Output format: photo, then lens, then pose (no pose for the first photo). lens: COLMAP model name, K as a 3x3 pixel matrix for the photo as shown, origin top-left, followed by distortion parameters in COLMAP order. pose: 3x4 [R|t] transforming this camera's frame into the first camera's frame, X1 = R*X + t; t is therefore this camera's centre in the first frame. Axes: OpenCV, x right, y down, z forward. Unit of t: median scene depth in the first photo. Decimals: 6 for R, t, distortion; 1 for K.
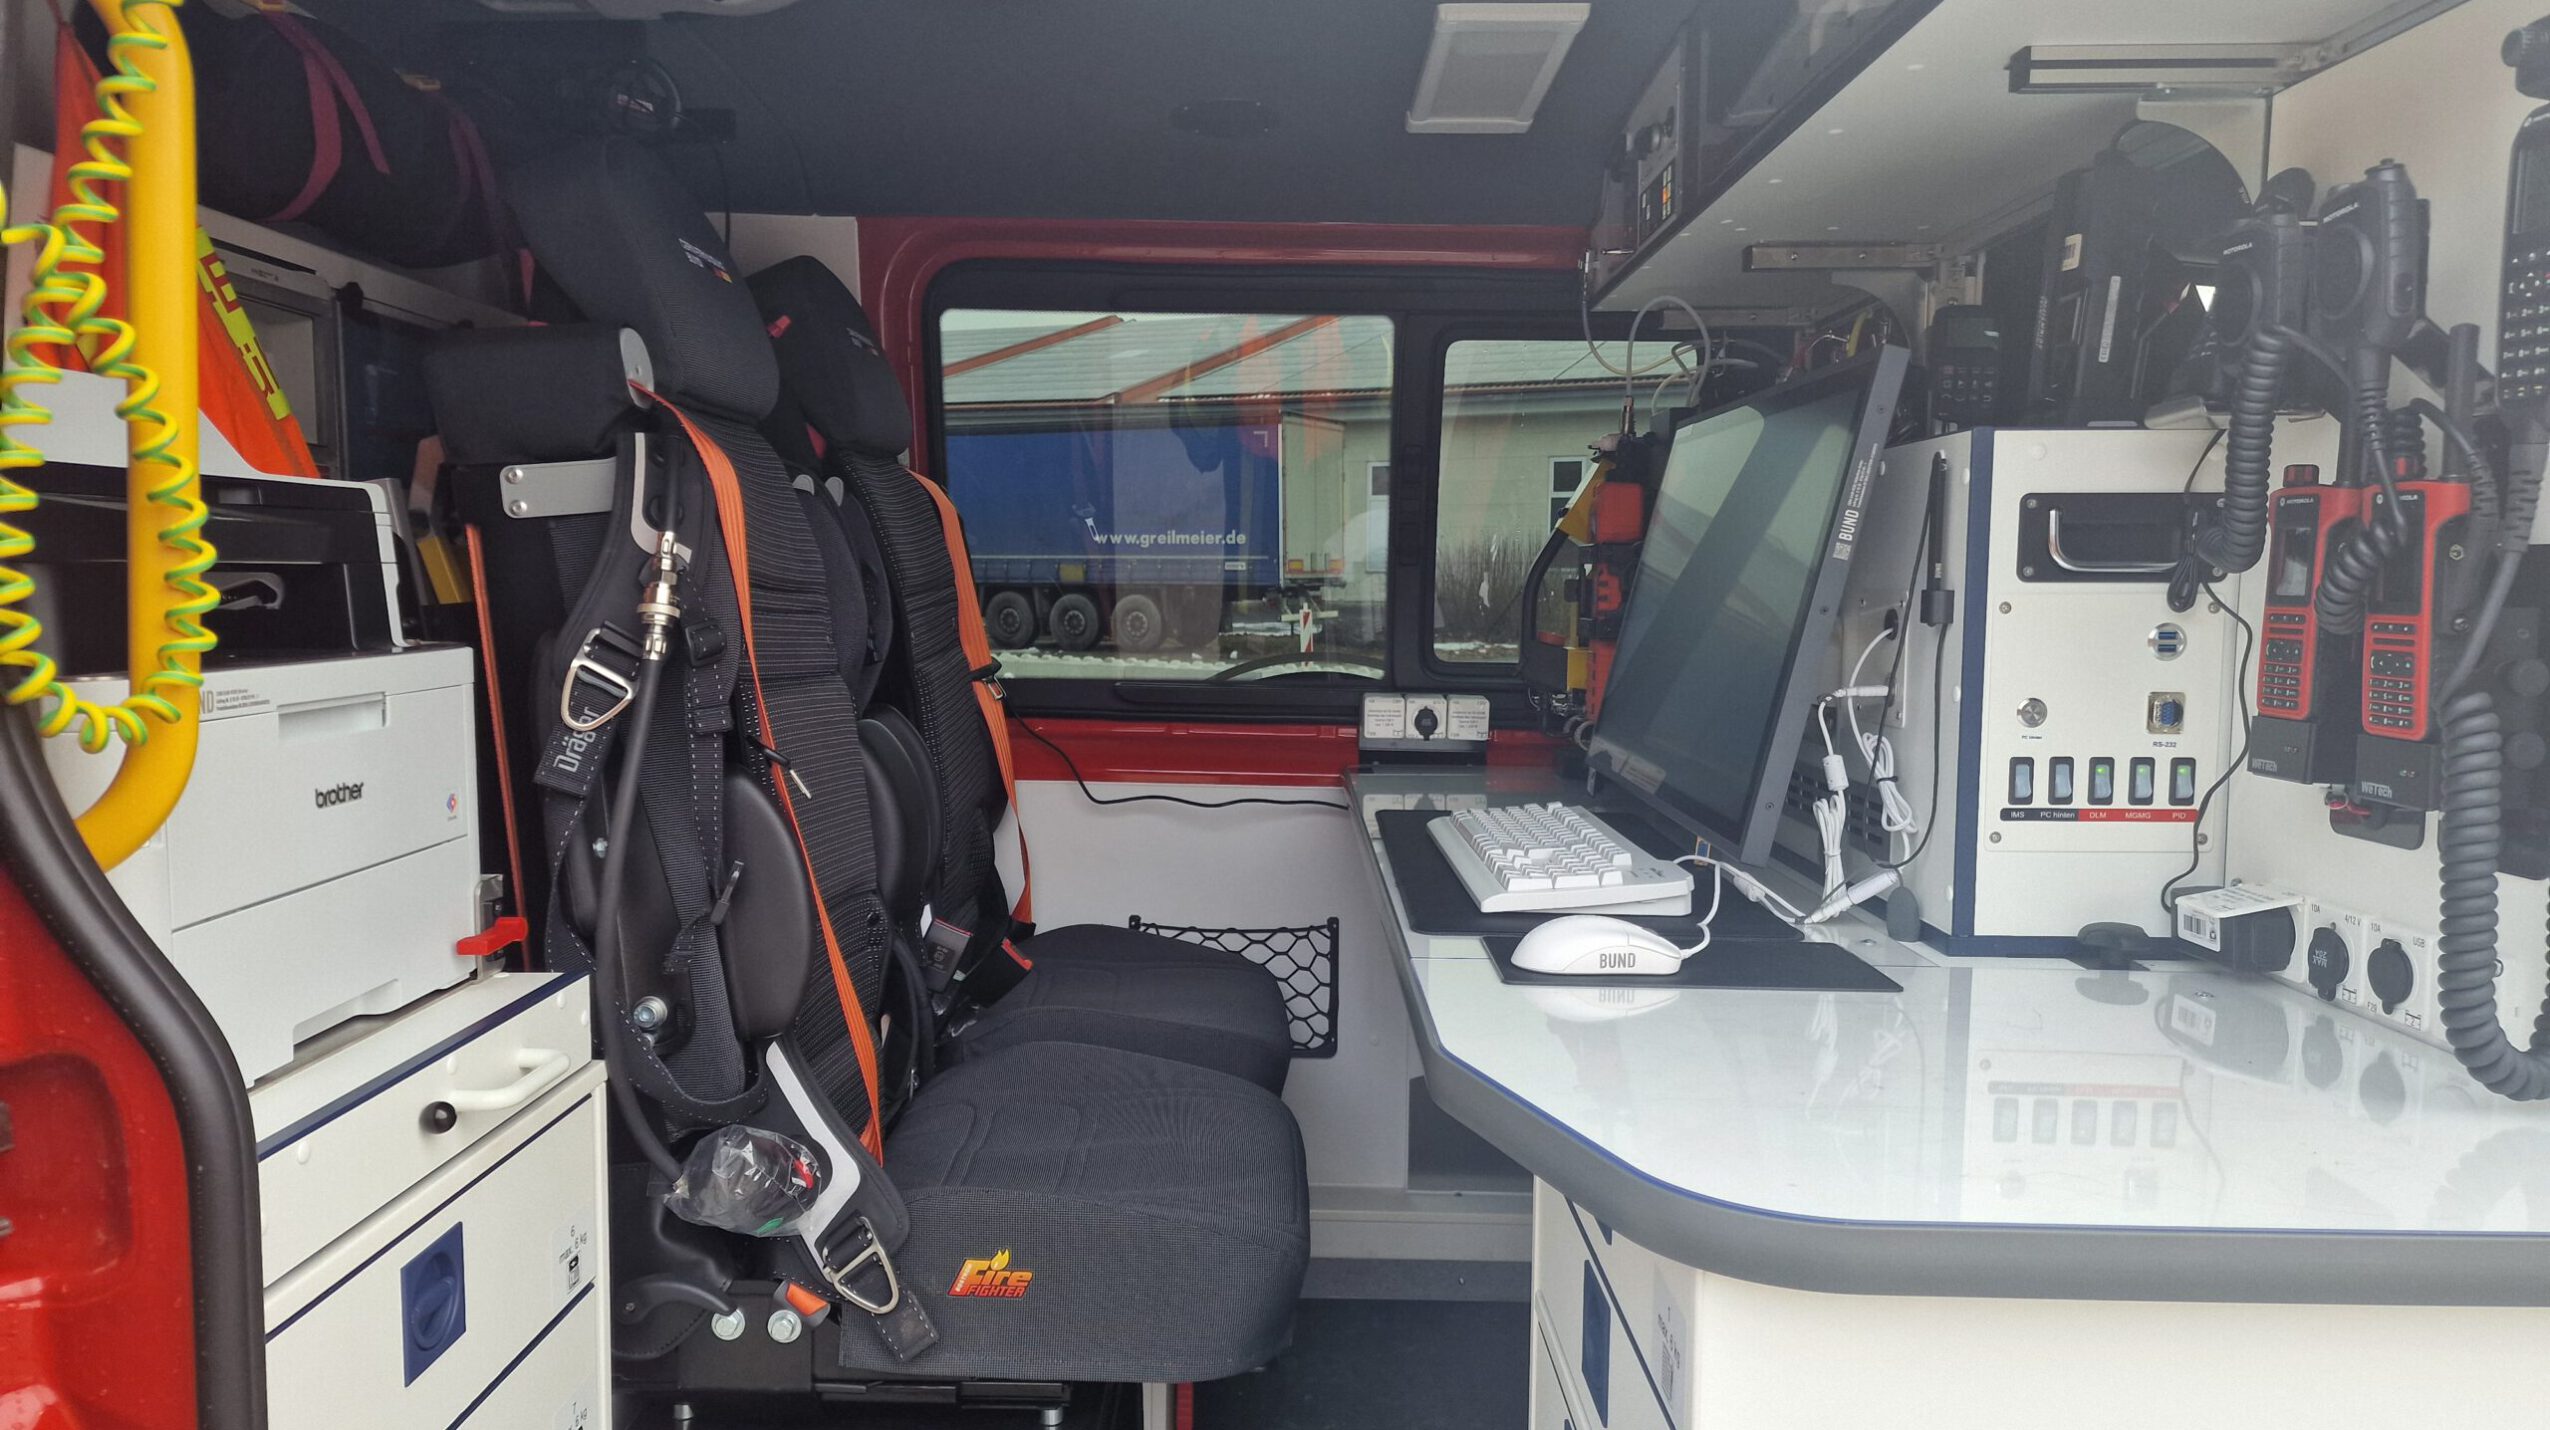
lens RADIAL K [[1722.4, 0, 1270.6], [0, 1722.4, 717.3], [0, 0, 1]] dist [0.073990, -0.066483]
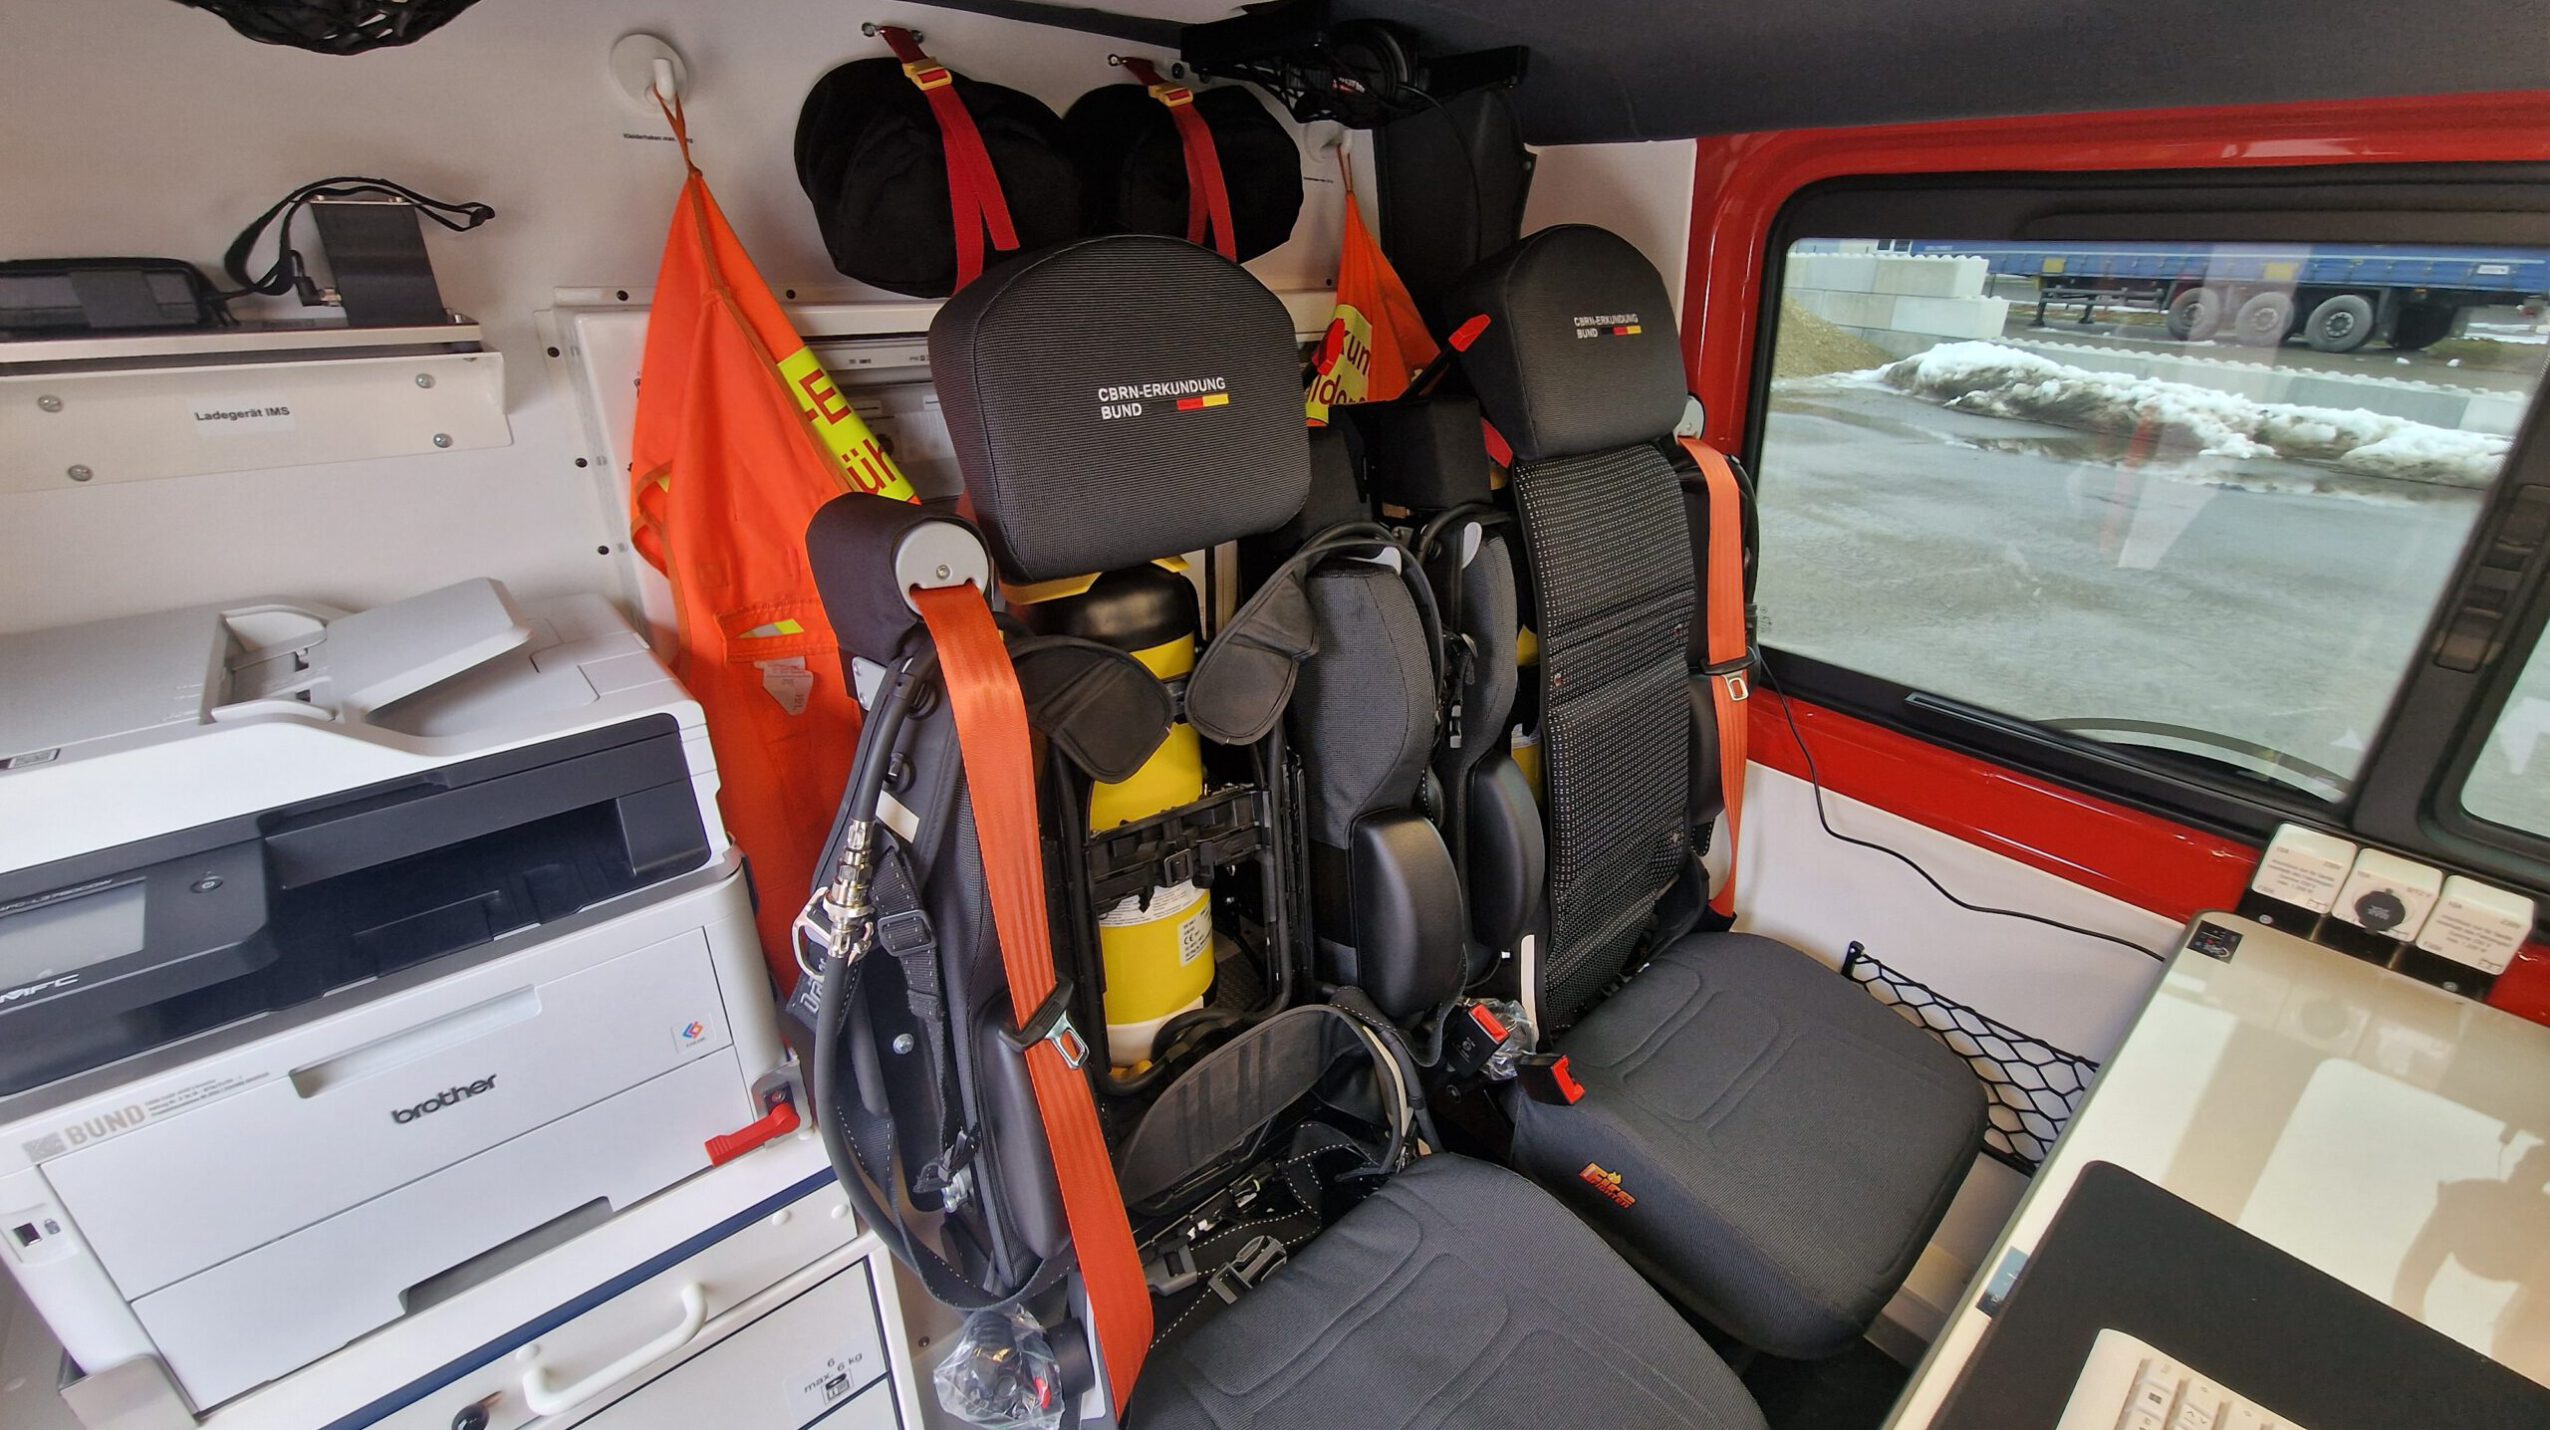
lens RADIAL K [[1018.3, 0, 1275.0], [0, 1018.3, 715.0], [0, 0, 1]] dist [-0.014231, 0.000118]
pose [[0.648889, 0.311439, -0.694225, 0.061945], [-0.061338, 0.930836, 0.360254, -0.190172], [0.758406, -0.191183, 0.623112, 0.476594]]
